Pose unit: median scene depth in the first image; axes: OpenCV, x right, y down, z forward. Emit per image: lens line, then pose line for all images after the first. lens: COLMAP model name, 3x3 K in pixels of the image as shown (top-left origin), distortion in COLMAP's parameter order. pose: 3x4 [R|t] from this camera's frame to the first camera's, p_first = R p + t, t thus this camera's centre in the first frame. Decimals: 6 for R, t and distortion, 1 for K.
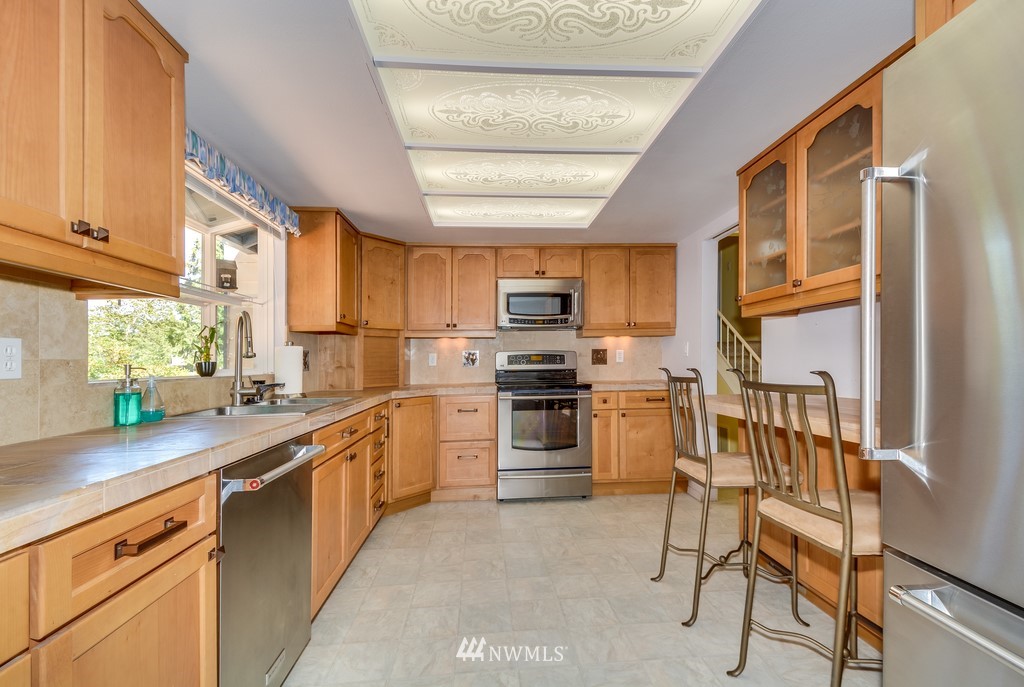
lens RADIAL K [[455.8, 0, 514.1], [0, 455.8, 370.2], [0, 0, 1]] dist [0.002993, -0.000533]
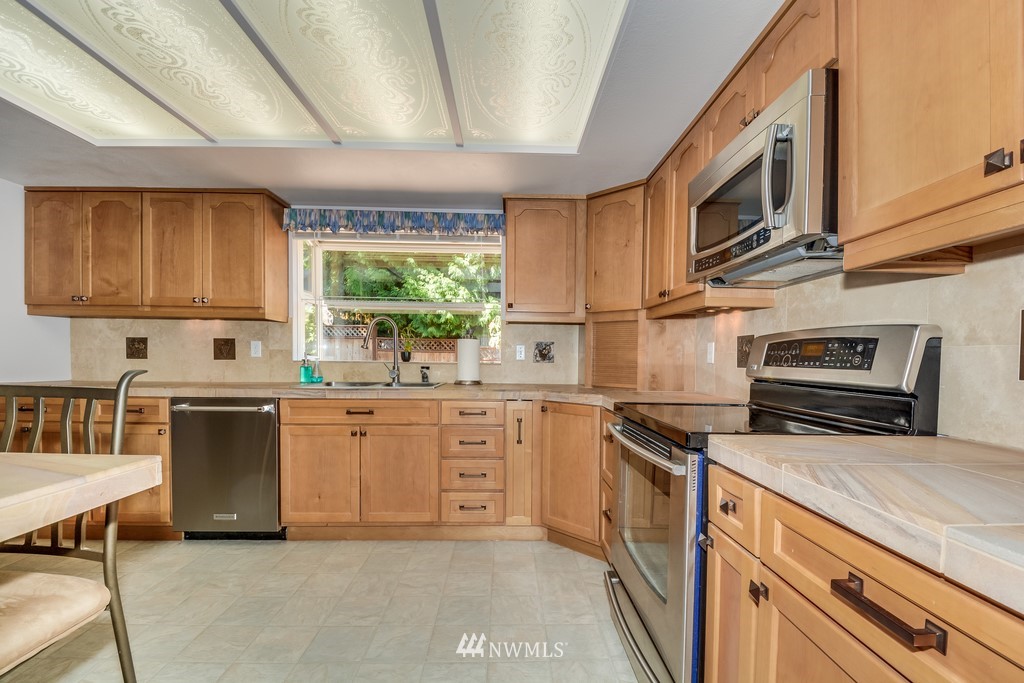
lens RADIAL K [[455.8, 0, 514.1], [0, 455.8, 368.2], [0, 0, 1]] dist [0.002993, -0.000533]
pose [[-0.057531, 0.042885, -0.997422, 0.937886], [-0.027969, 0.998616, 0.044549, -0.049056], [0.997952, 0.030460, -0.056252, 1.730365]]
